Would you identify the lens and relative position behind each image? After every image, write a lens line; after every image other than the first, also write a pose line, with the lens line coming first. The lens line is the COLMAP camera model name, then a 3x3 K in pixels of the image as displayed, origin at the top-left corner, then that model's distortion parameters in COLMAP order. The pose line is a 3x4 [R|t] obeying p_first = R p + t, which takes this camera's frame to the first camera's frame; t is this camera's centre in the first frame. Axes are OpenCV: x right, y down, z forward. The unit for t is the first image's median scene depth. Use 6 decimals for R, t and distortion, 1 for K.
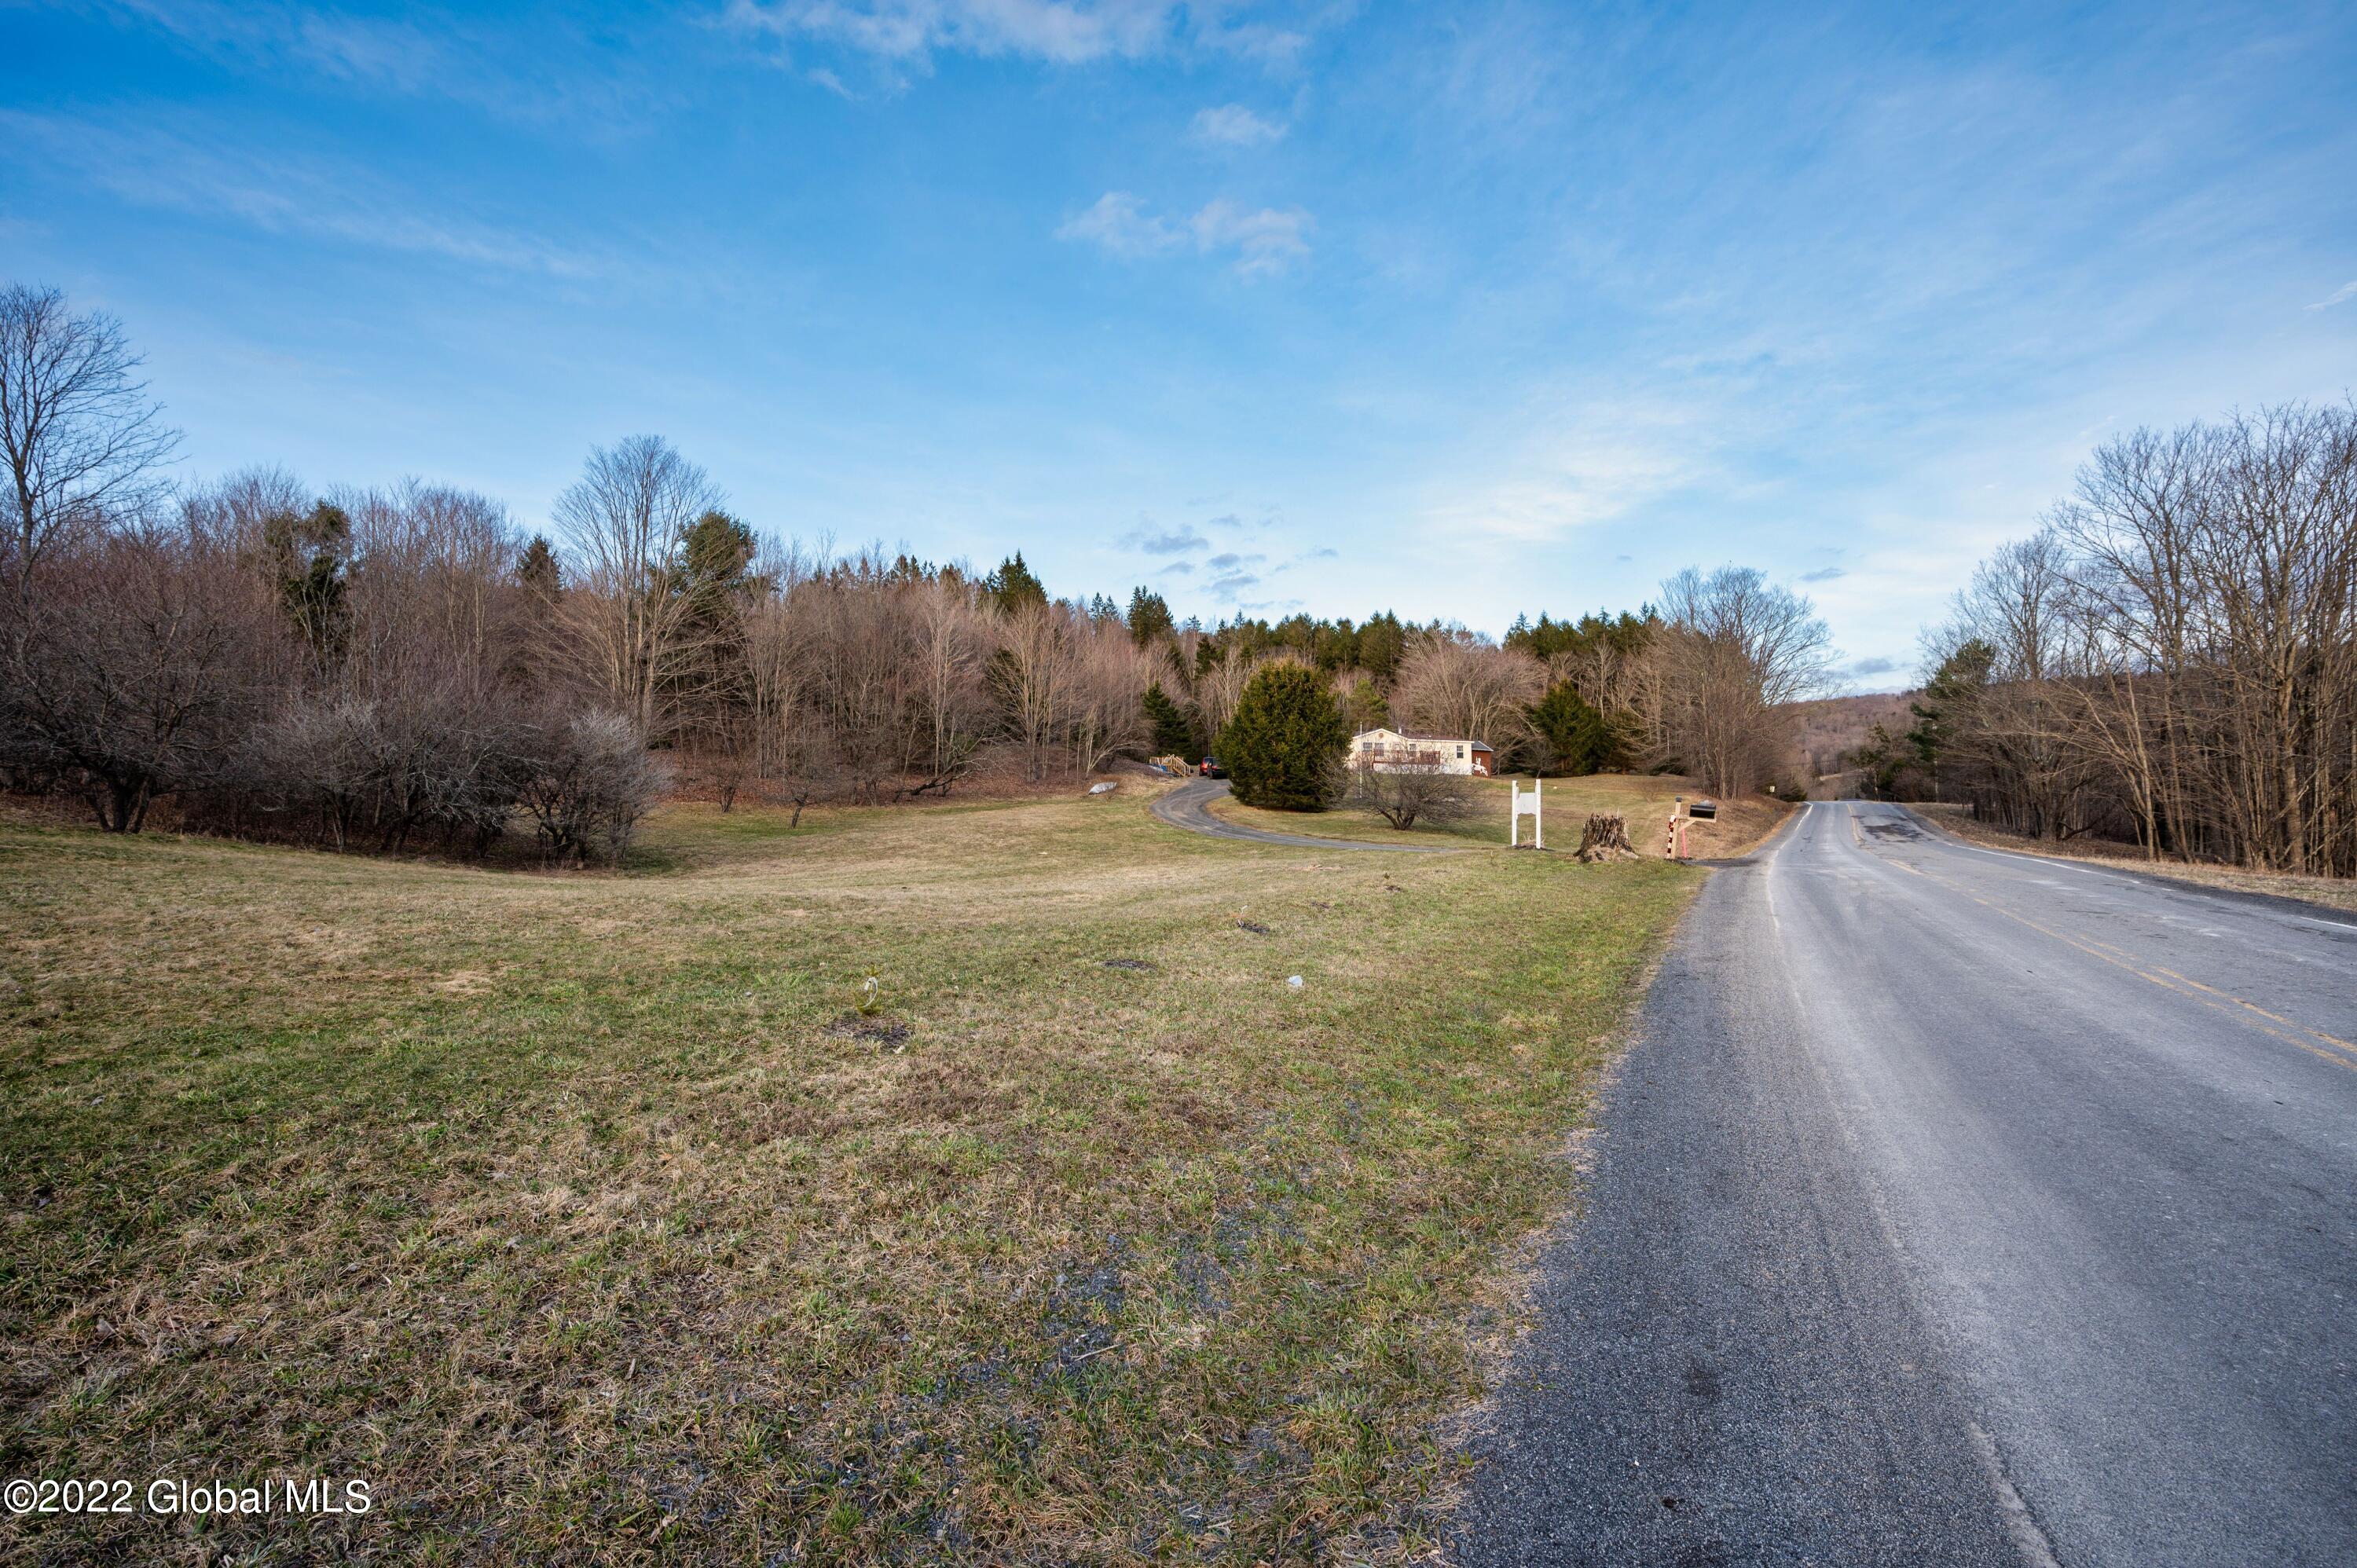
lens RADIAL K [[979.2, 0, 1180.9], [0, 979.2, 787.1], [0, 0, 1]] dist [-0.001339, -0.000107]
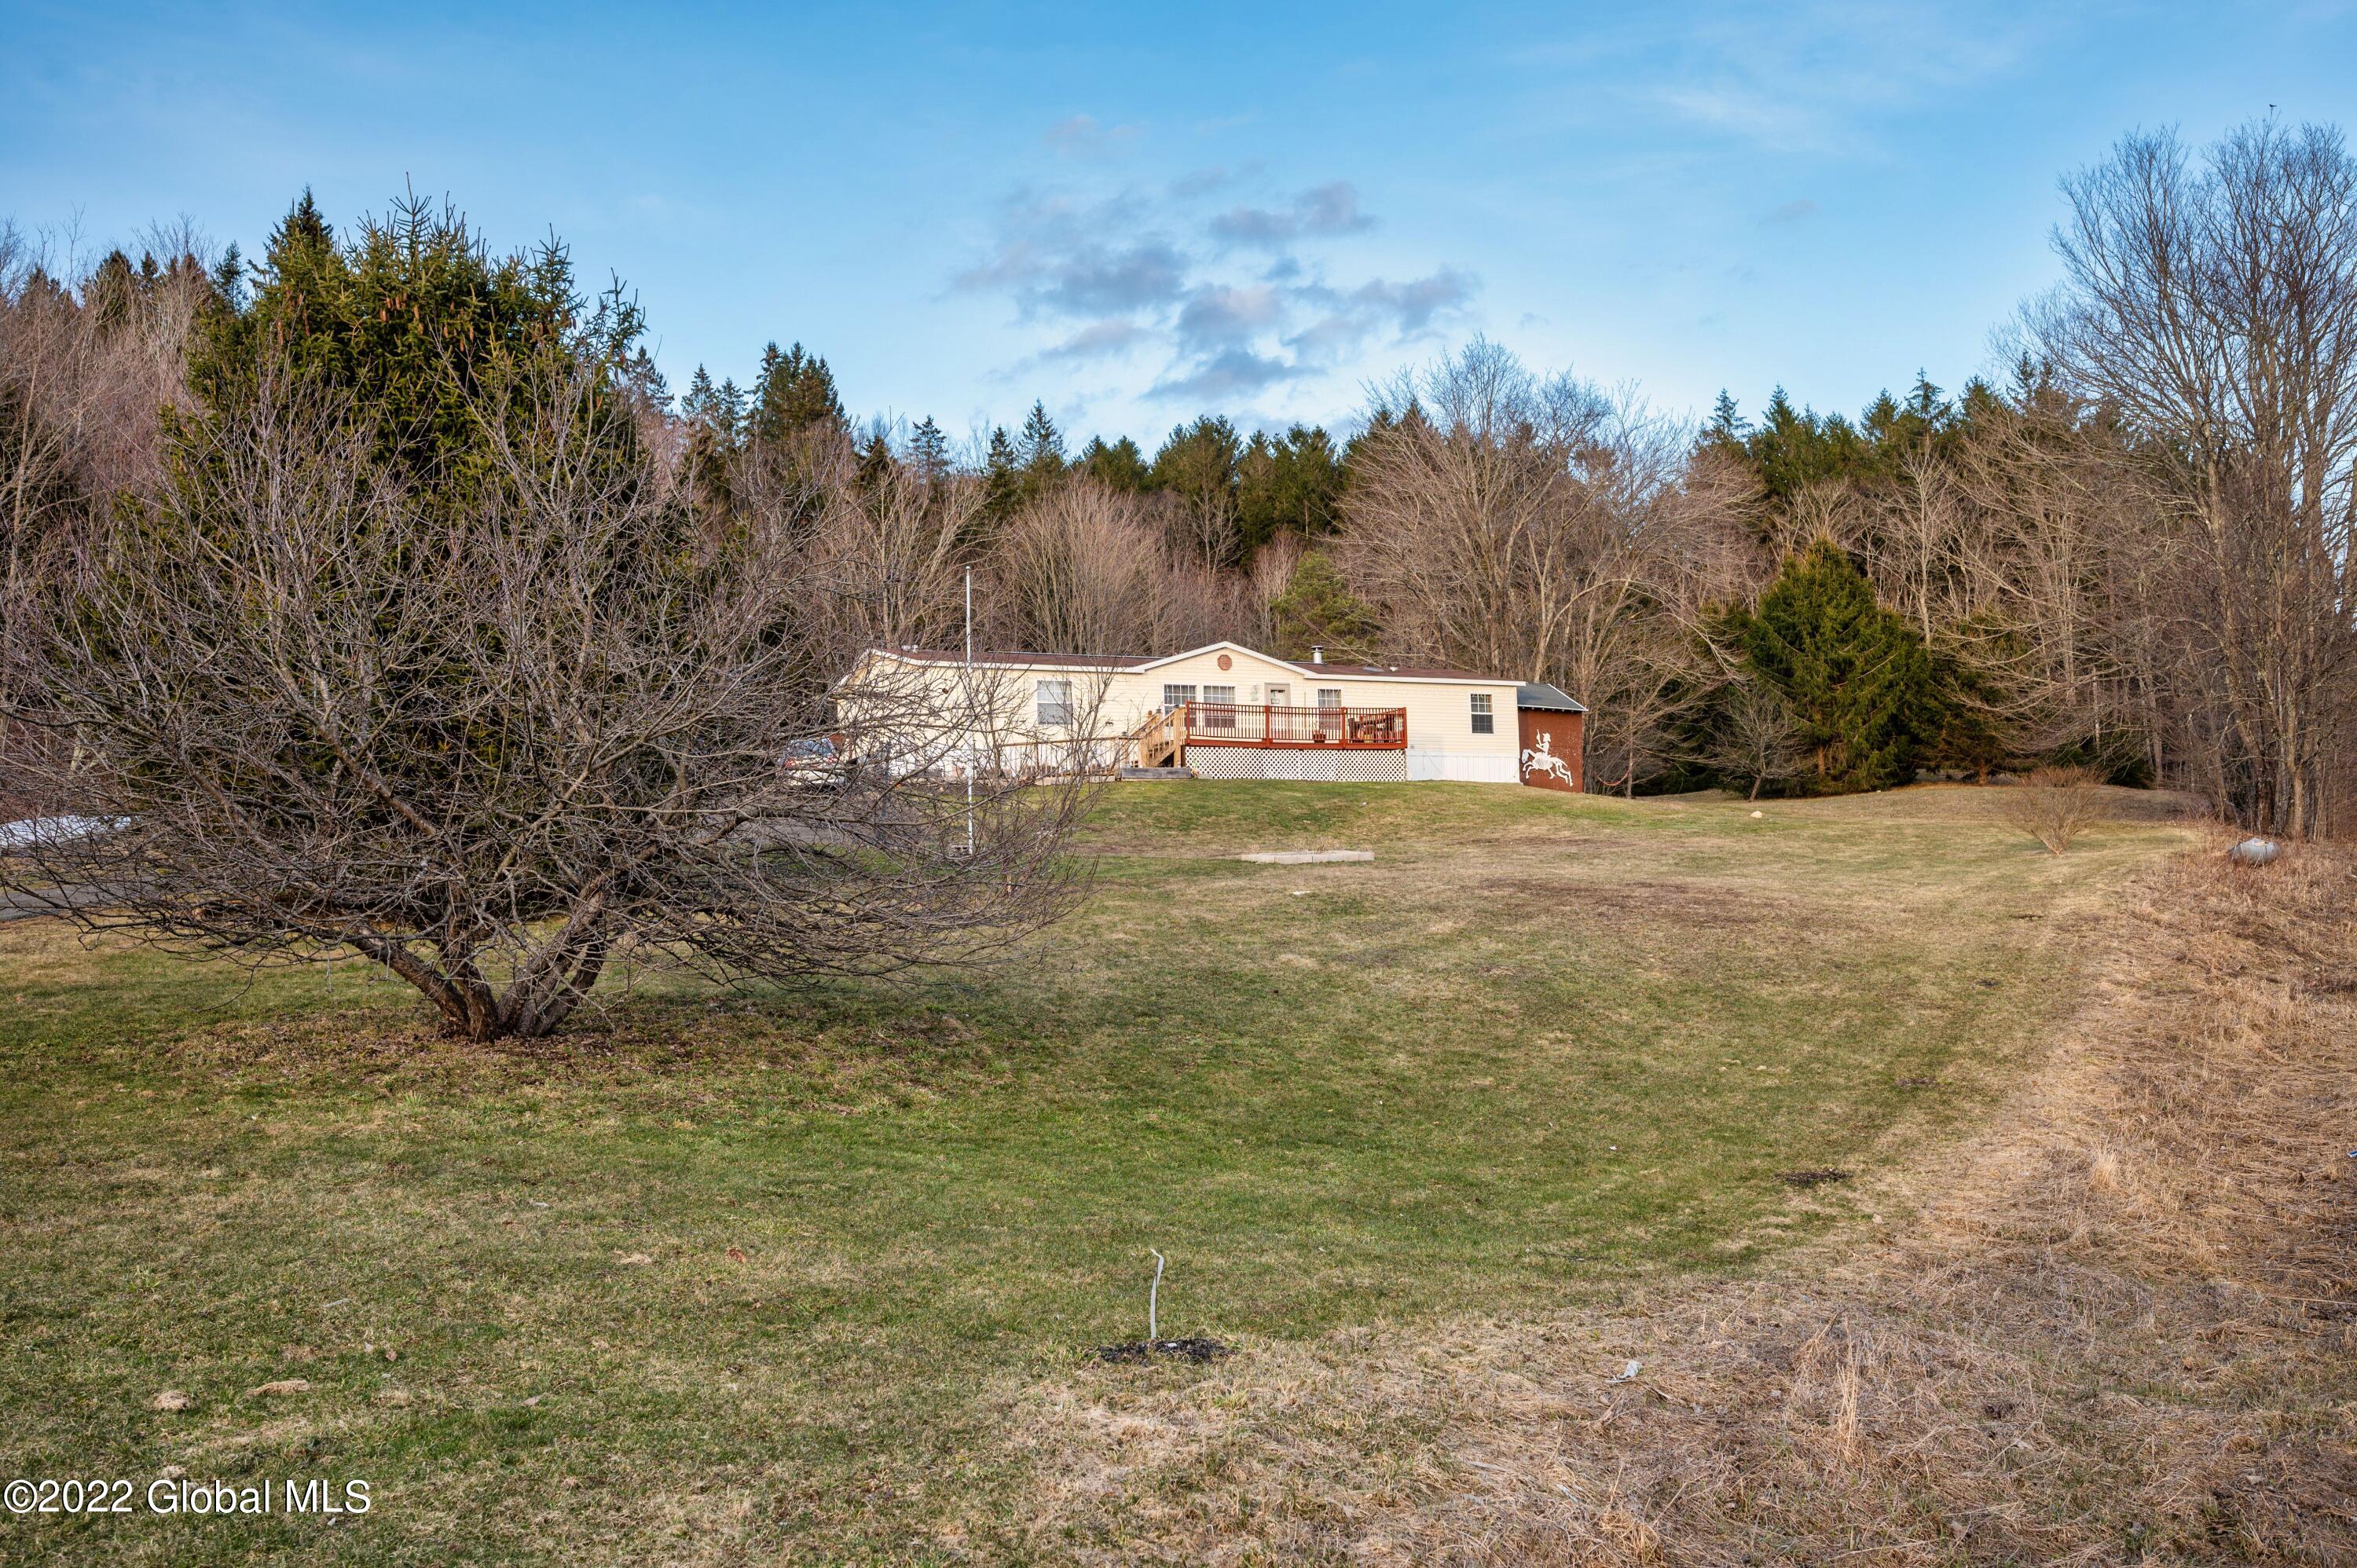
lens RADIAL K [[2045.2, 0, 1178.5], [0, 2045.2, 784.0], [0, 0, 1]] dist [-0.006303, 0.006602]
pose [[0.998947, -0.016908, 0.042650, 0.115388], [0.018269, 0.999330, -0.031729, 0.005722], [-0.042085, 0.032475, 0.998586, 0.240346]]
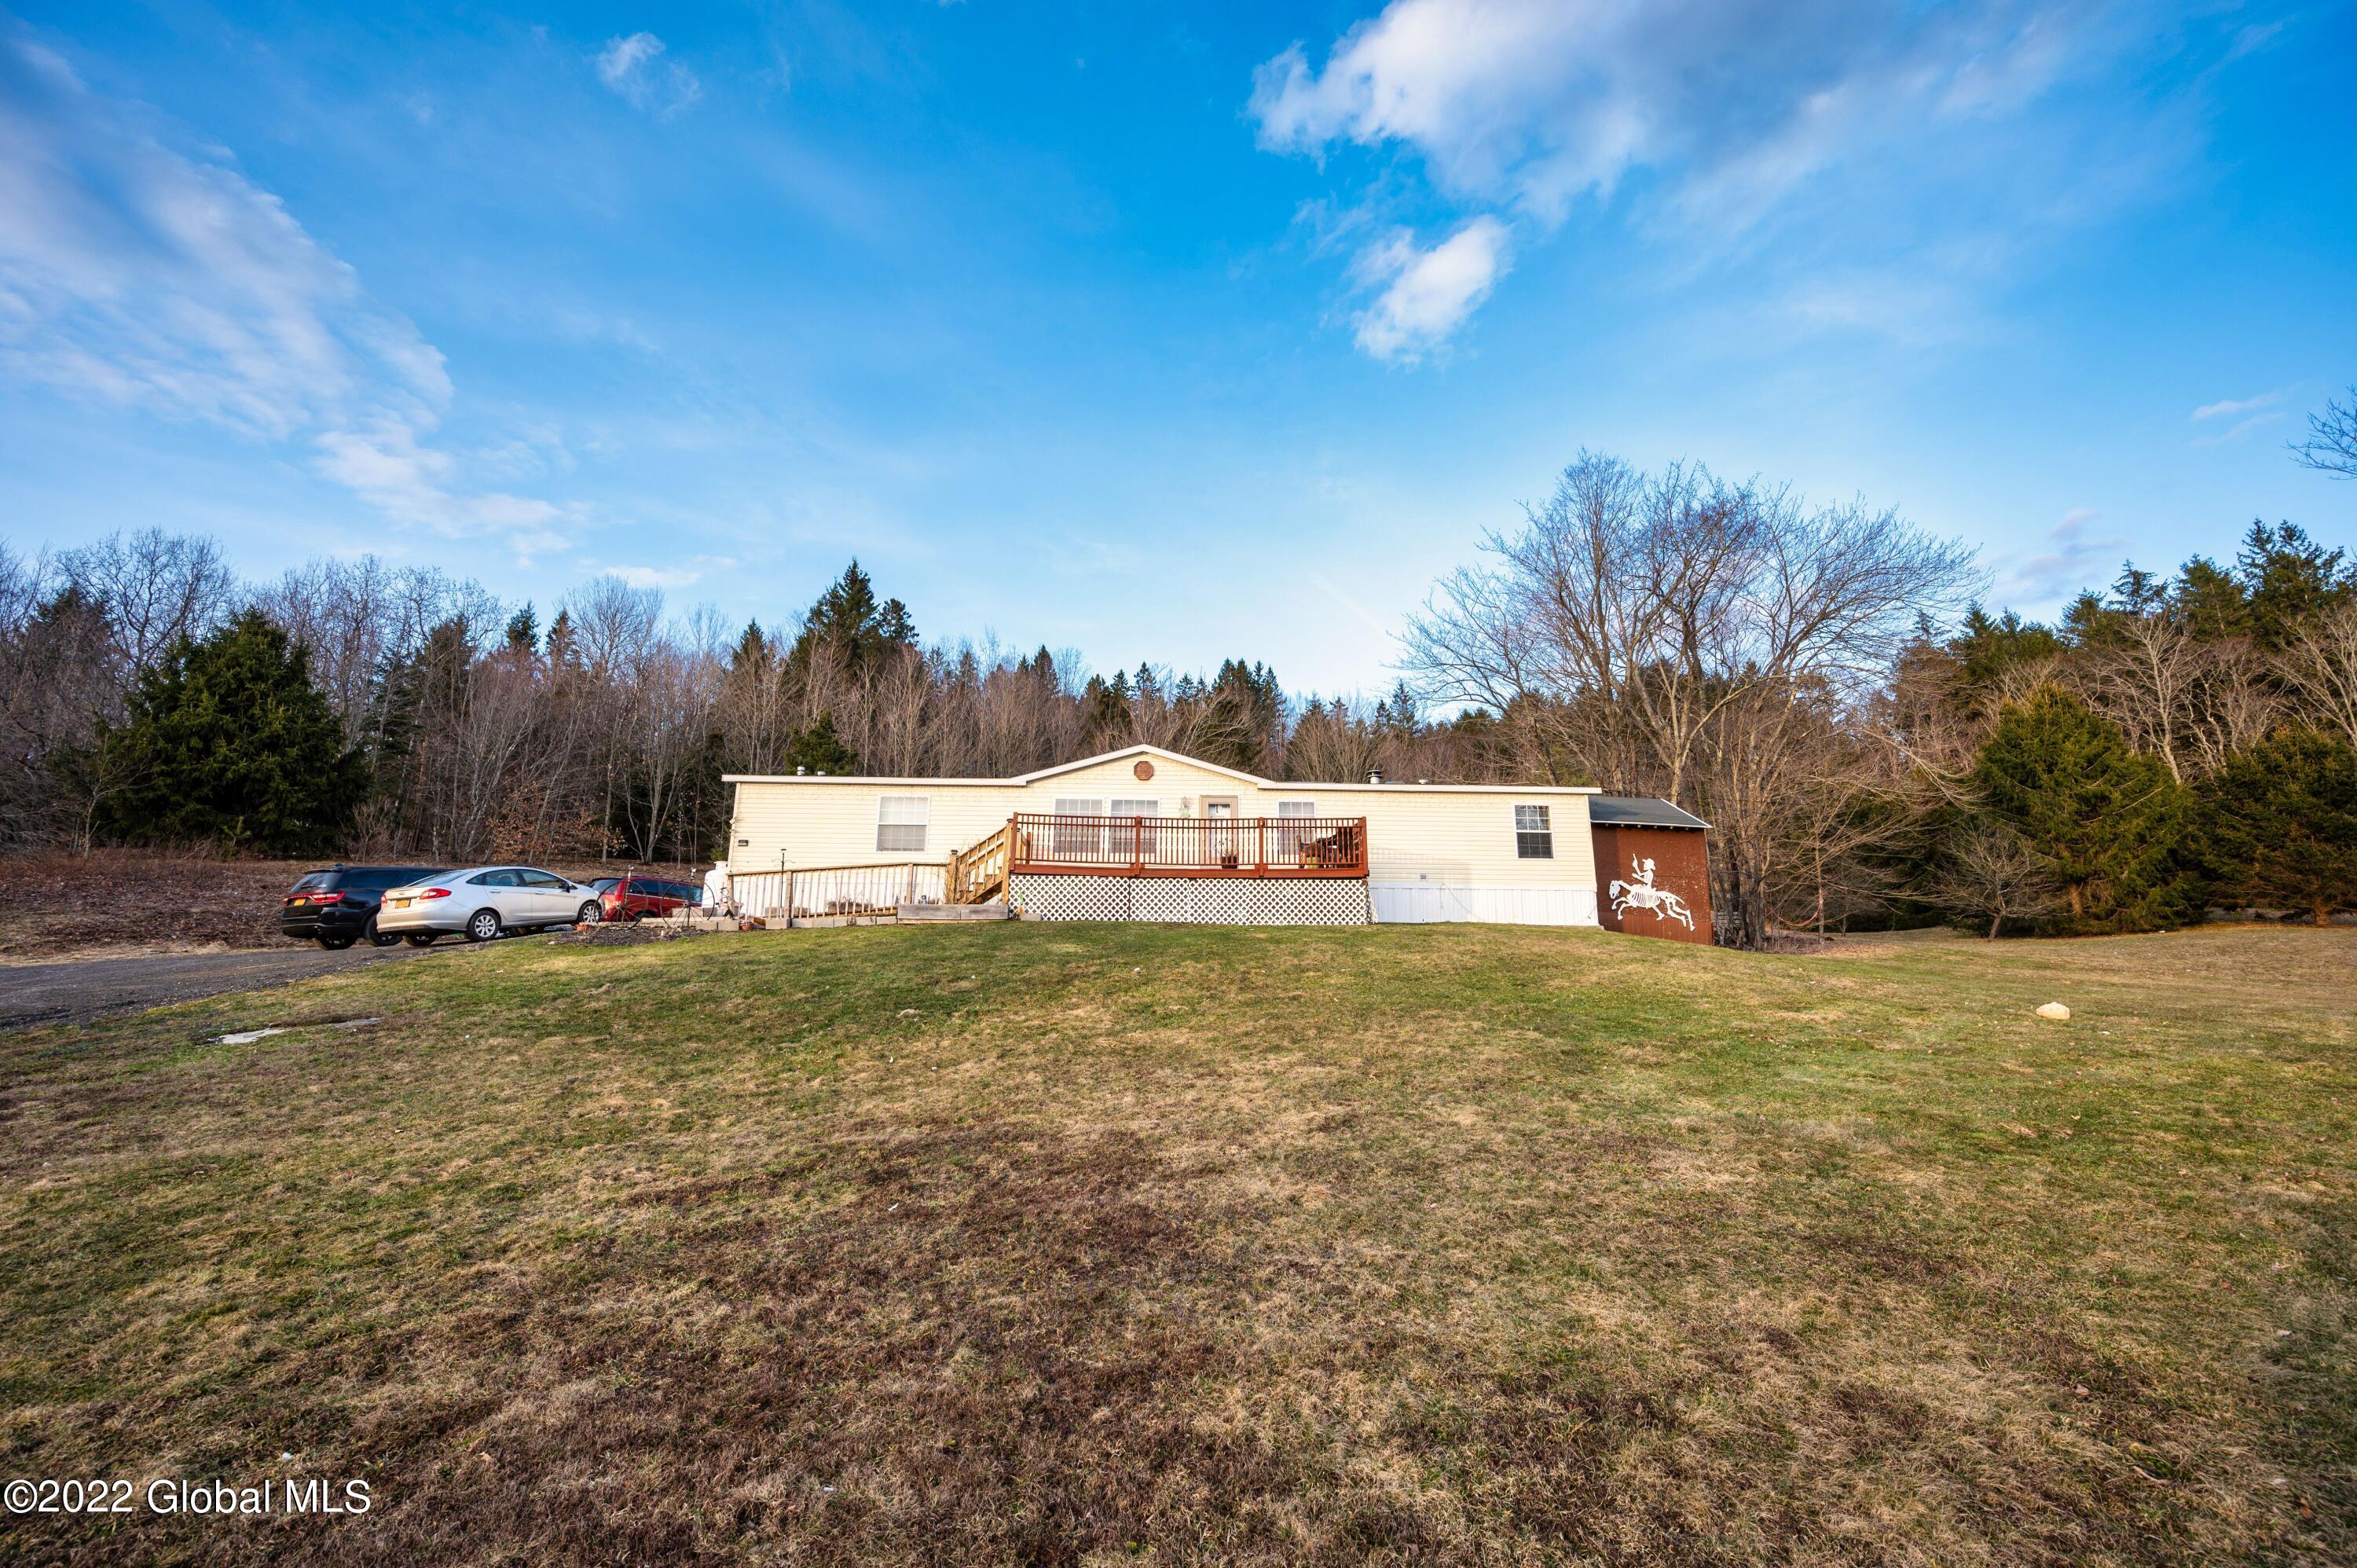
lens RADIAL K [[928.5, 0, 1181.1], [0, 928.5, 782.3], [0, 0, 1]] dist [0.000562, -0.000078]
pose [[0.926006, -0.067165, -0.371487, 0.218087], [0.000379, 0.984211, -0.177001, -0.005289], [0.377509, 0.163764, 0.911410, 0.565616]]
